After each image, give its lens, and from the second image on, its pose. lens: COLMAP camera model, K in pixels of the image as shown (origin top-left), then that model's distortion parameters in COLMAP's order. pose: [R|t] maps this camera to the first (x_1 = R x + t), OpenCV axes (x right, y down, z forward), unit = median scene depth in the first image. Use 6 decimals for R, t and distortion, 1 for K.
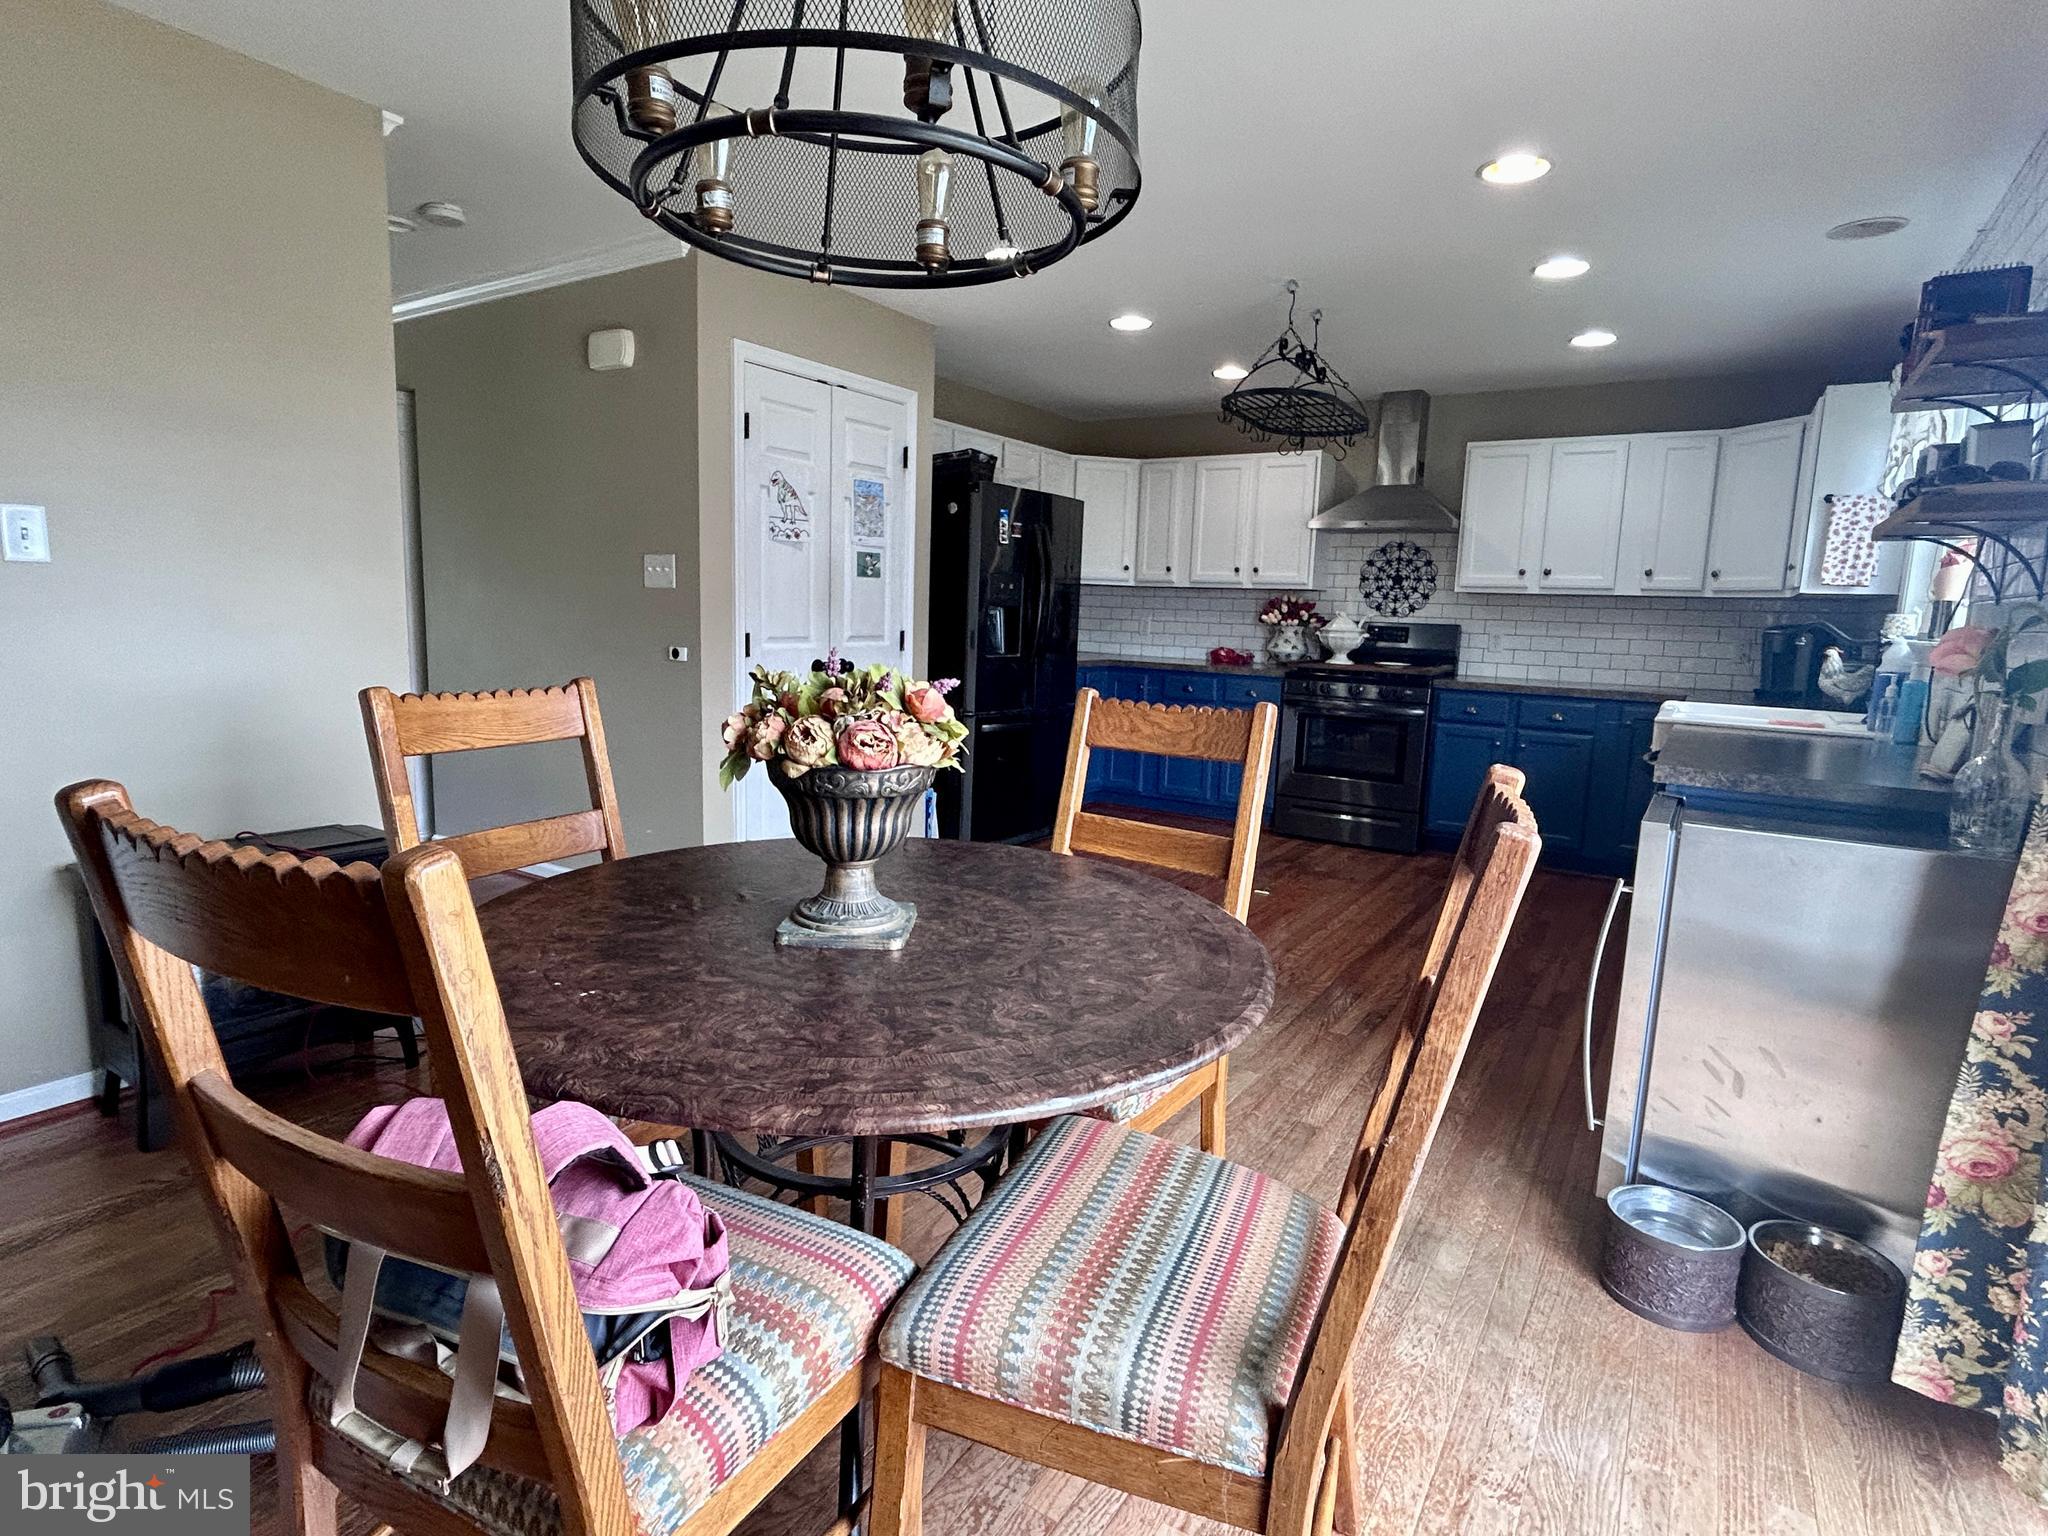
lens RADIAL K [[1063.2, 0, 1022.5], [0, 1063.2, 765.7], [0, 0, 1]] dist [-0.005233, 0.002057]
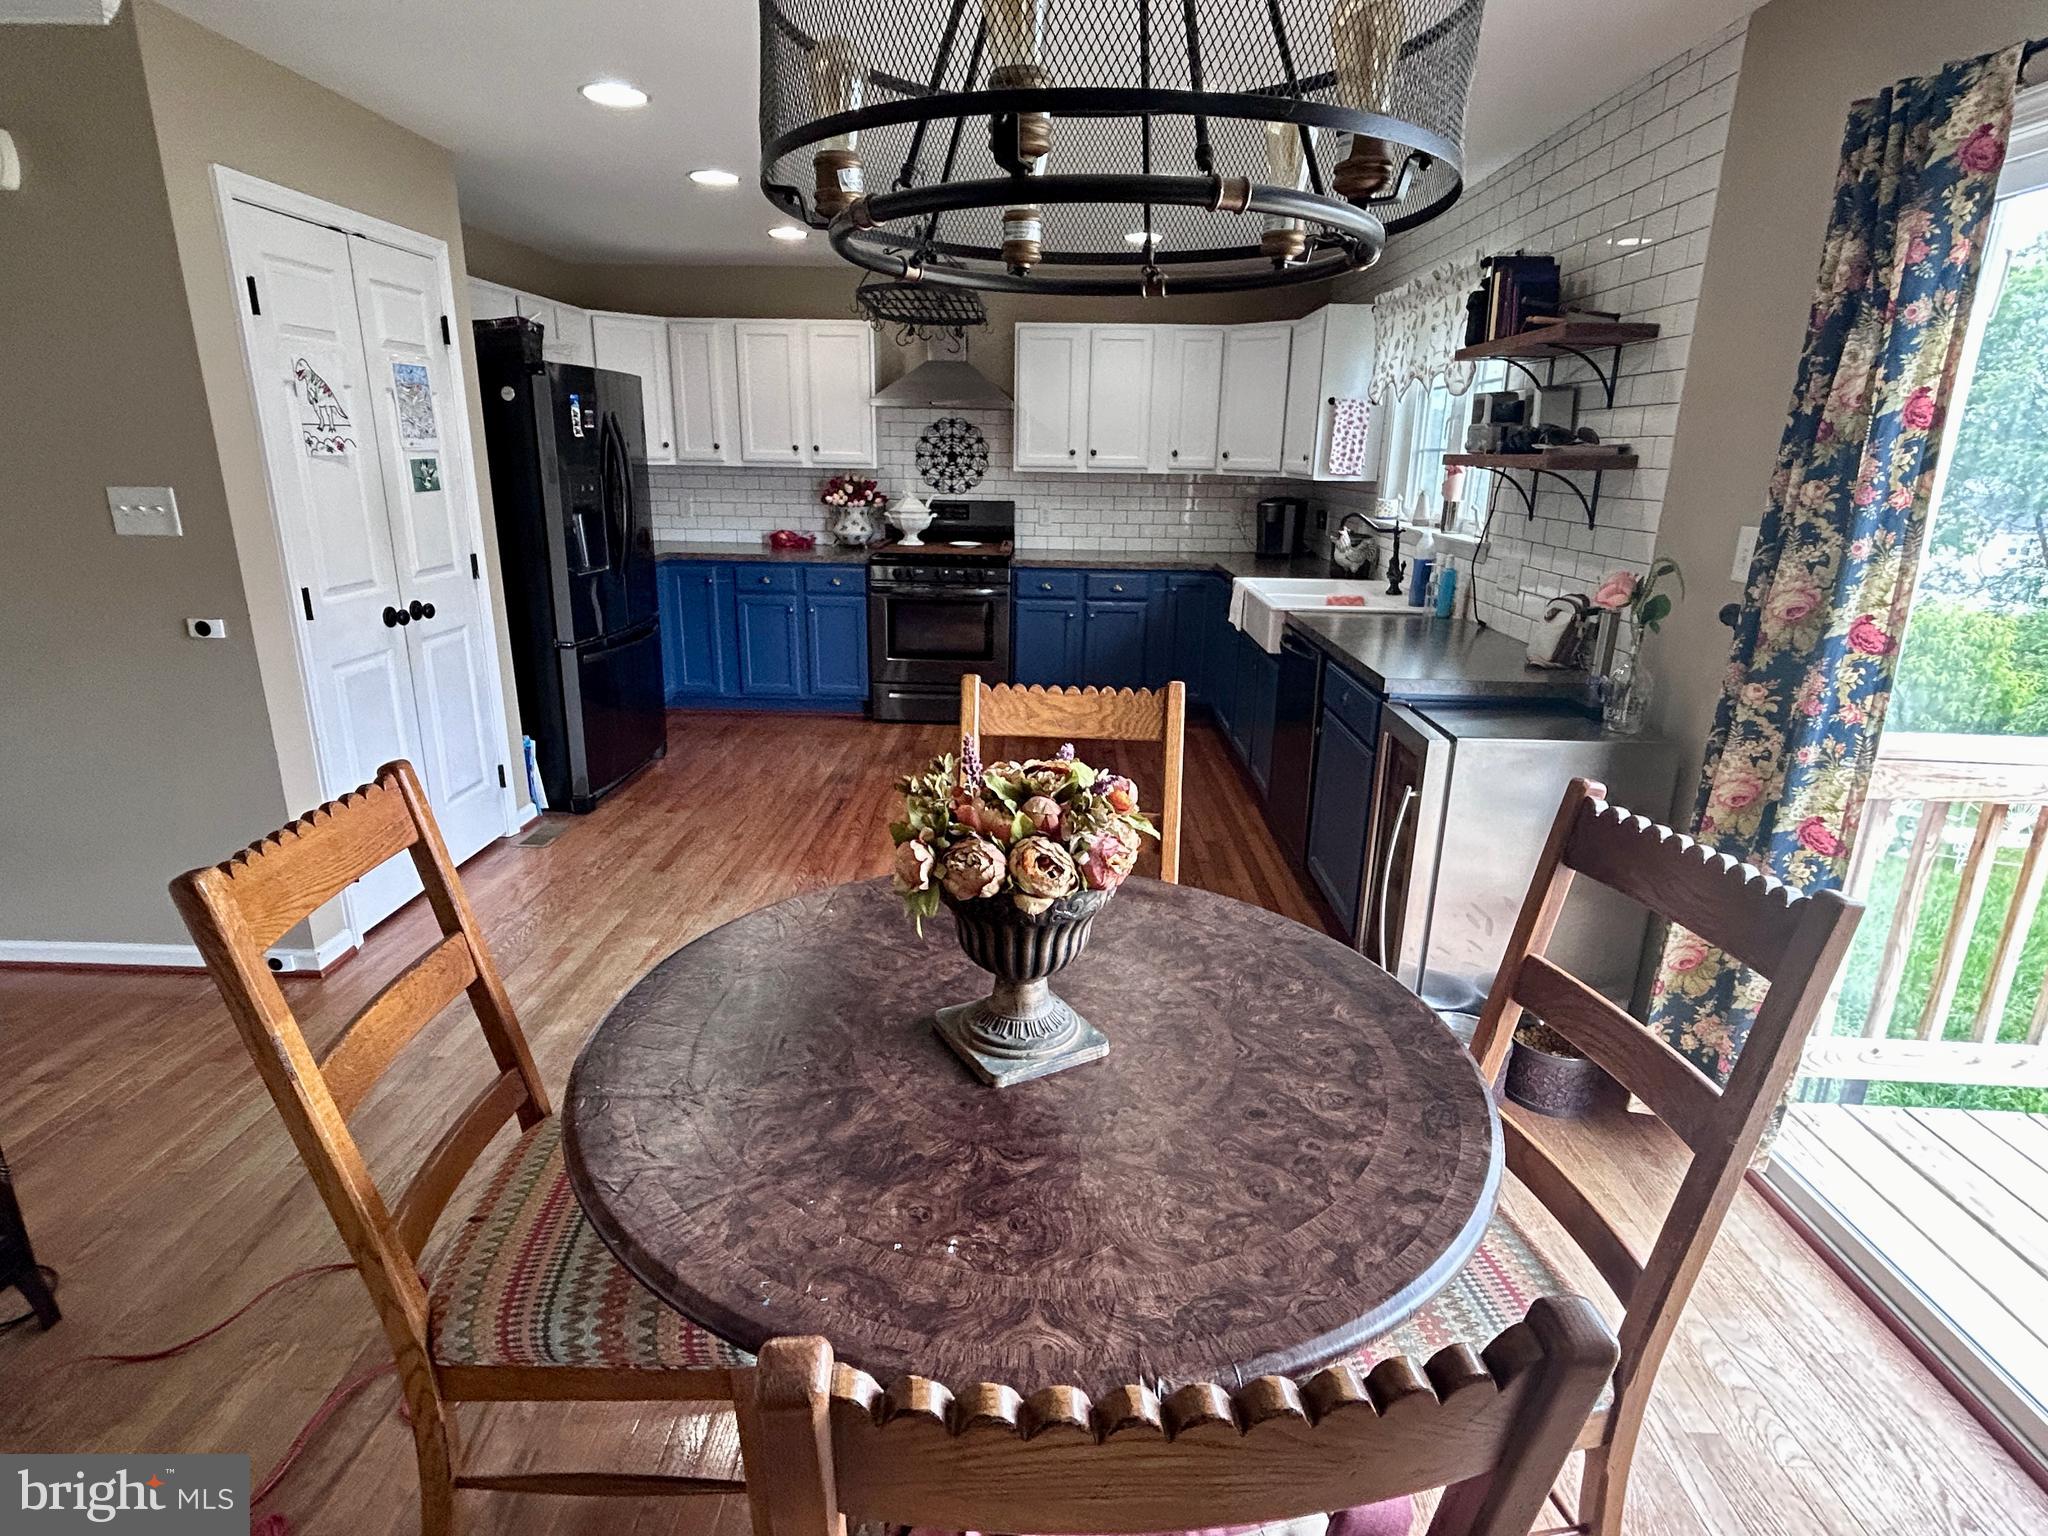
lens RADIAL K [[1063.2, 0, 1021.9], [0, 1063.2, 771.4], [0, 0, 1]] dist [-0.005233, 0.002057]
pose [[0.853362, -0.169790, 0.492894, -0.182370], [0.089005, 0.979046, 0.183161, -0.075758], [-0.513665, -0.112432, 0.850592, 0.080047]]
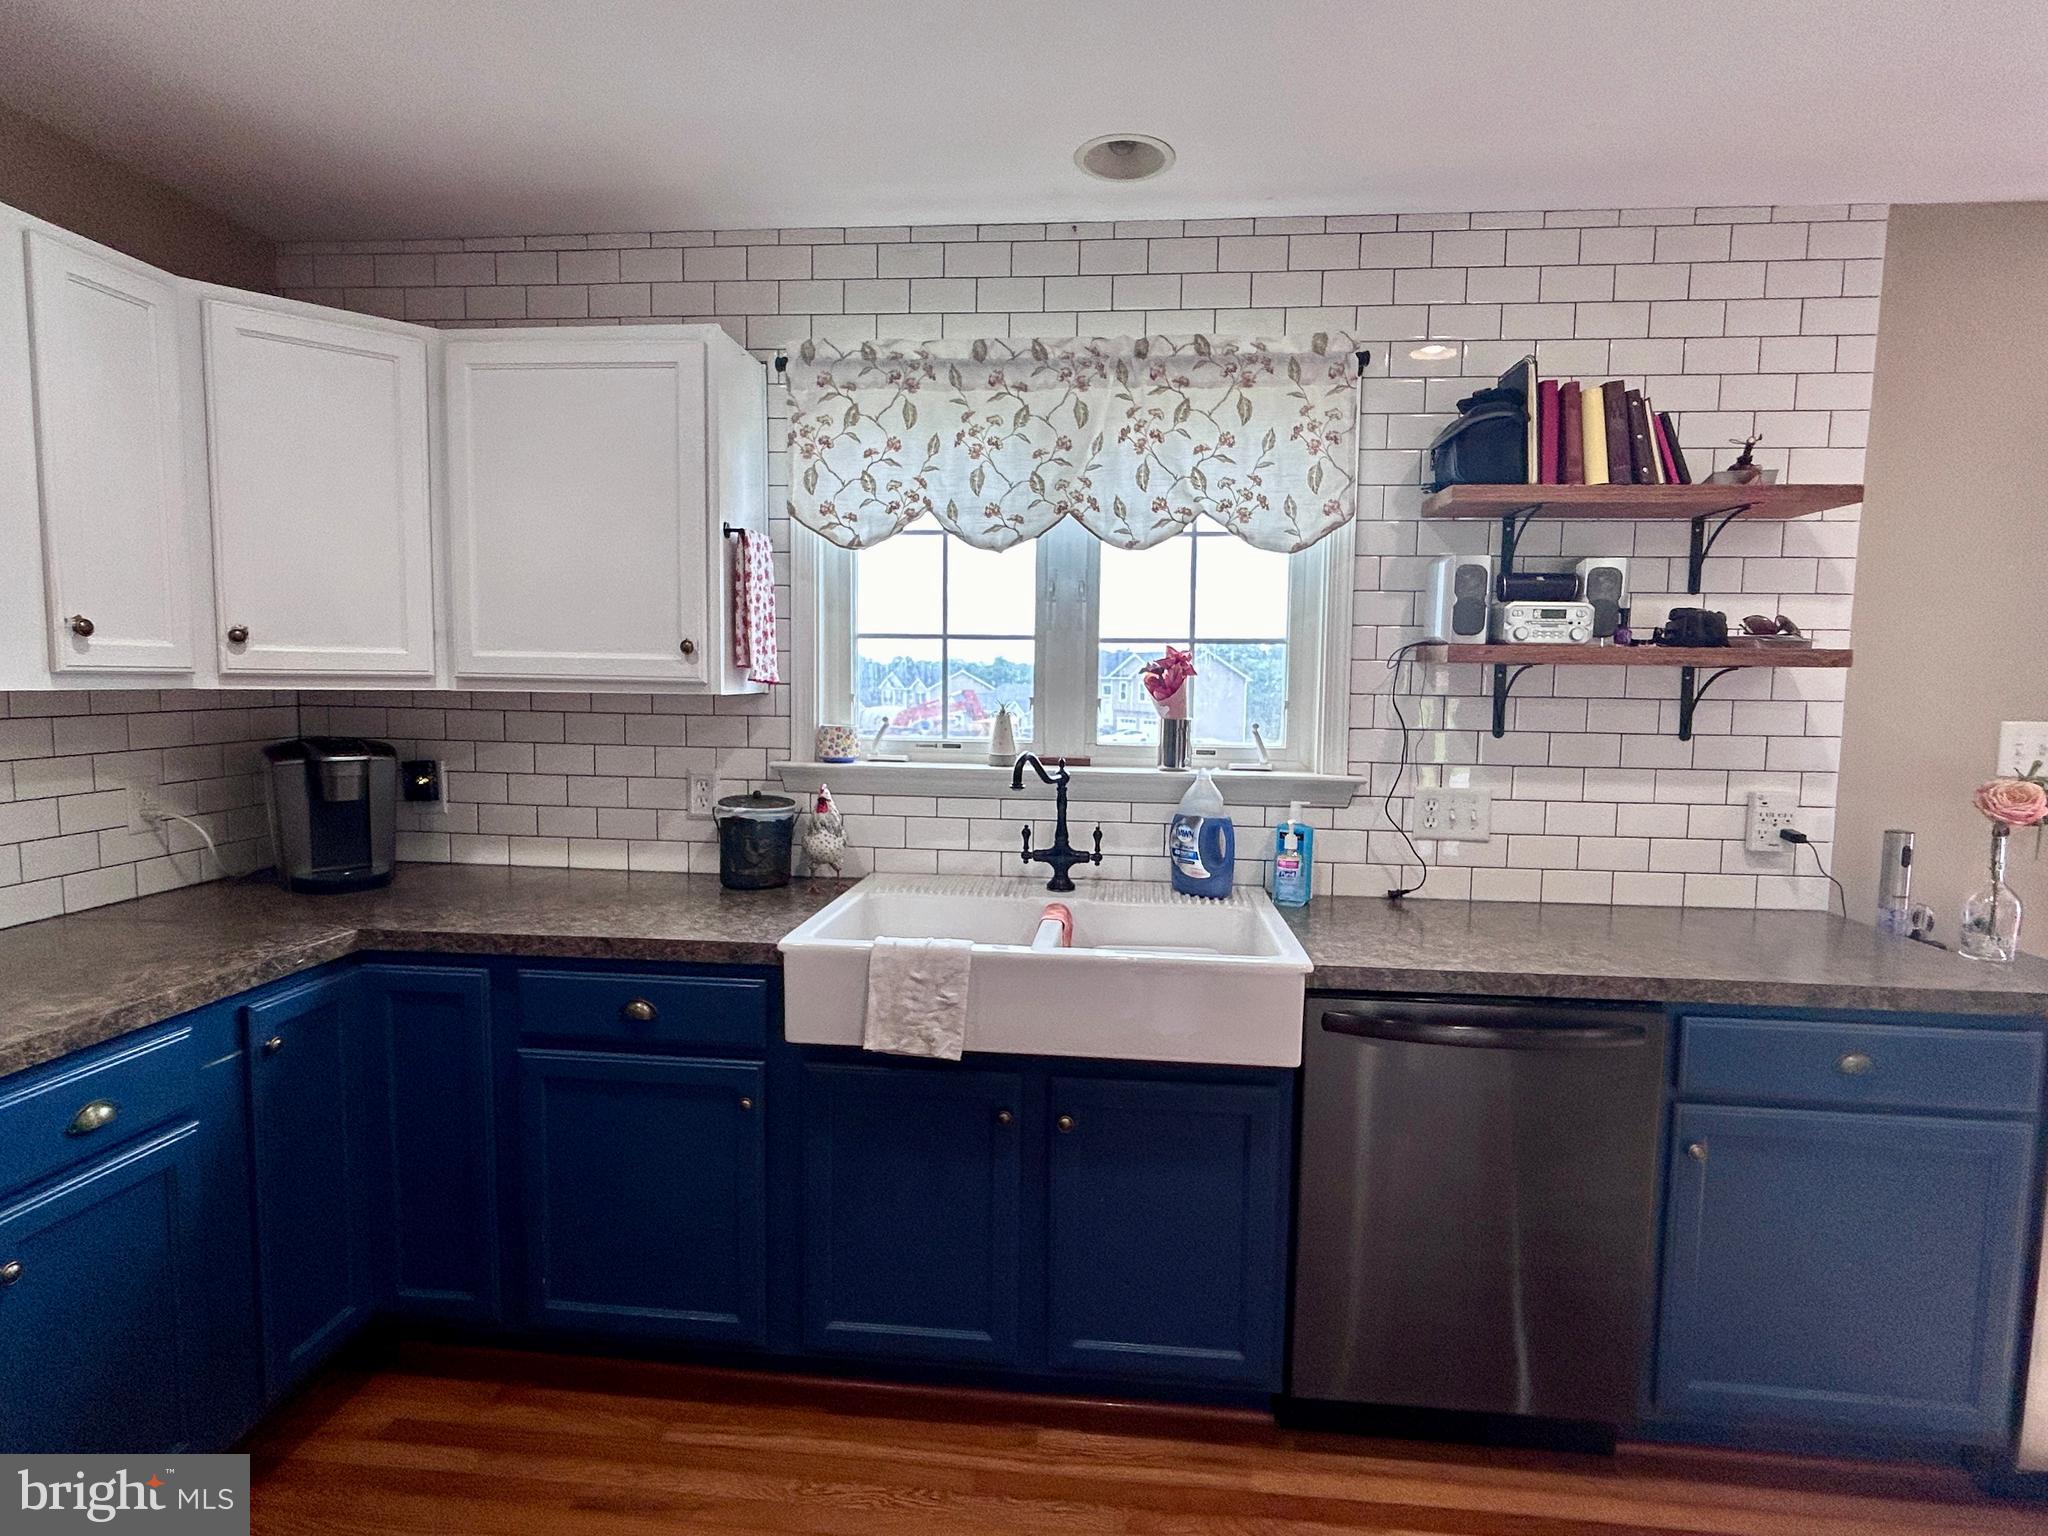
lens RADIAL K [[1063.2, 0, 1023.7], [0, 1063.2, 757.9], [0, 0, 1]] dist [-0.005233, 0.002057]
pose [[-0.463271, -0.107998, 0.879612, 0.144973], [0.101922, 0.979468, 0.173939, -0.180138], [-0.880336, 0.170232, -0.442752, 0.949661]]
